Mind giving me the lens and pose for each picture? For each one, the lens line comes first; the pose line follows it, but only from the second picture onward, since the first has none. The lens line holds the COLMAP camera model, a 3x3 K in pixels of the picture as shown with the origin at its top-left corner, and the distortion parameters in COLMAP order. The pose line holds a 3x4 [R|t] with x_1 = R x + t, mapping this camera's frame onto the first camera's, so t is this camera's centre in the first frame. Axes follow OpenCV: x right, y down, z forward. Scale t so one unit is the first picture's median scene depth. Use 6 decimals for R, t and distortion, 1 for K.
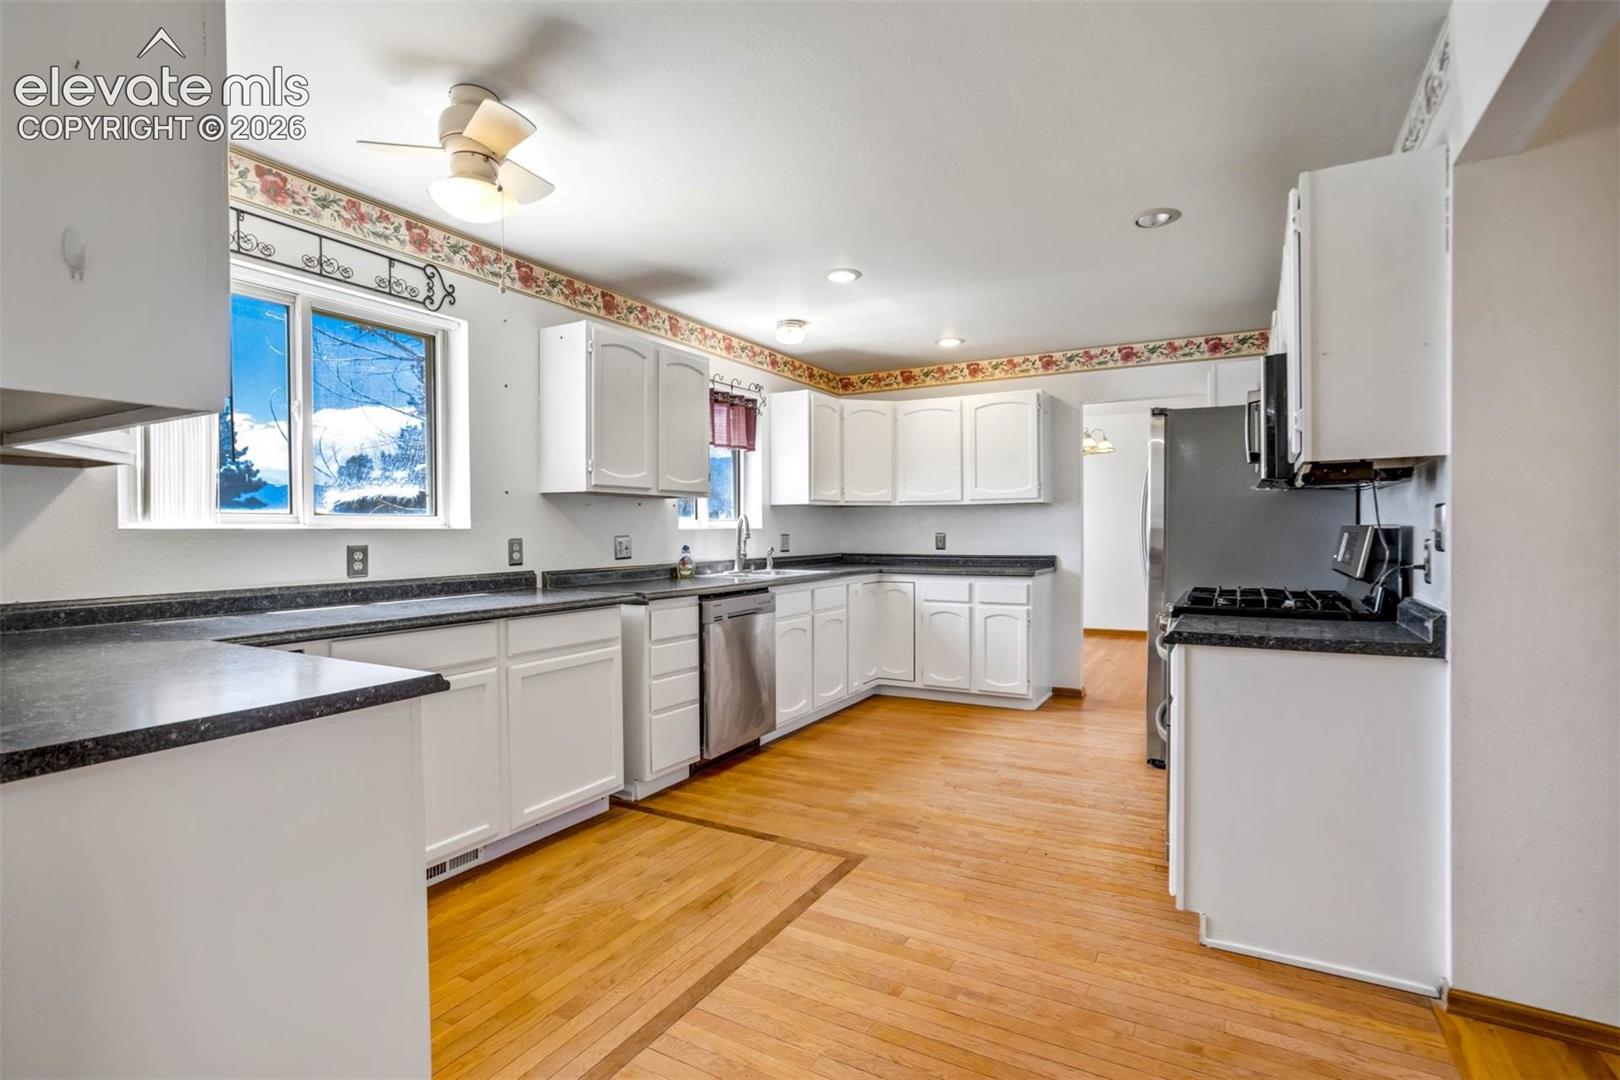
lens RADIAL K [[766.5, 0, 809.0], [0, 766.5, 534.6], [0, 0, 1]] dist [-0.046743, 0.024545]
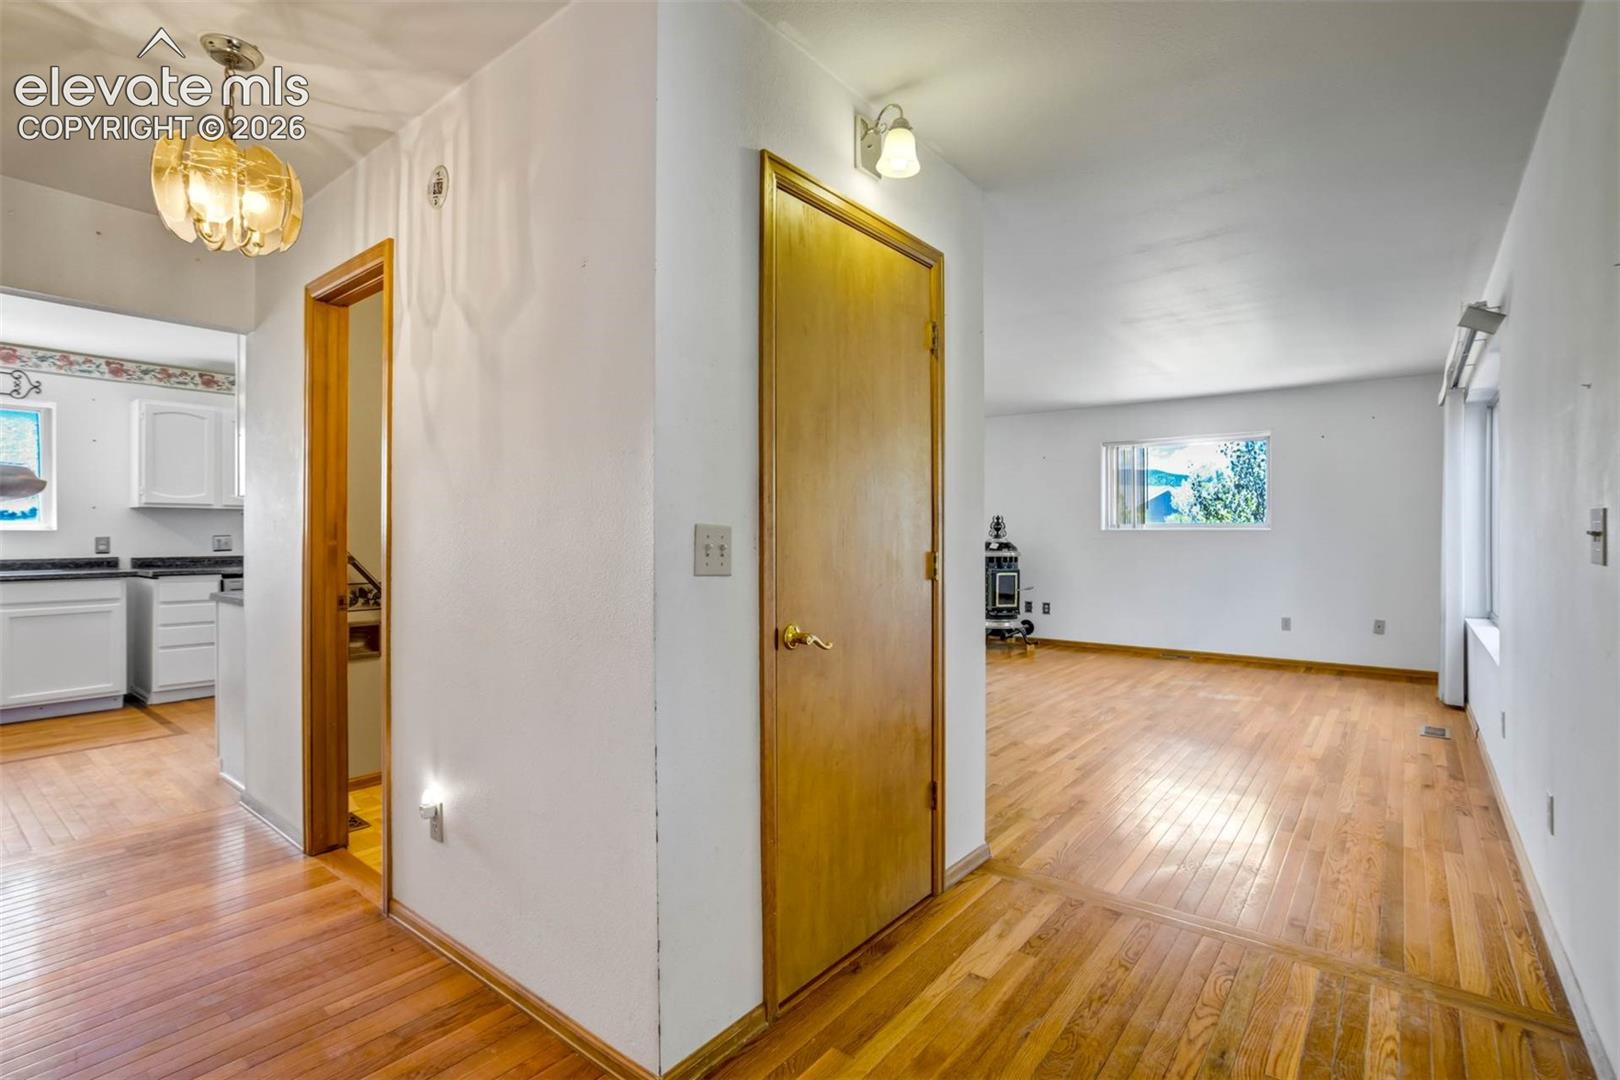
lens RADIAL K [[757.9, 0, 810.7], [0, 757.9, 532.2], [0, 0, 1]] dist [-0.041671, 0.021149]
pose [[0.989022, 0.009946, -0.147436, 1.393947], [-0.010499, 0.999940, -0.002976, -0.015918], [0.147398, 0.004491, 0.989067, -0.335301]]
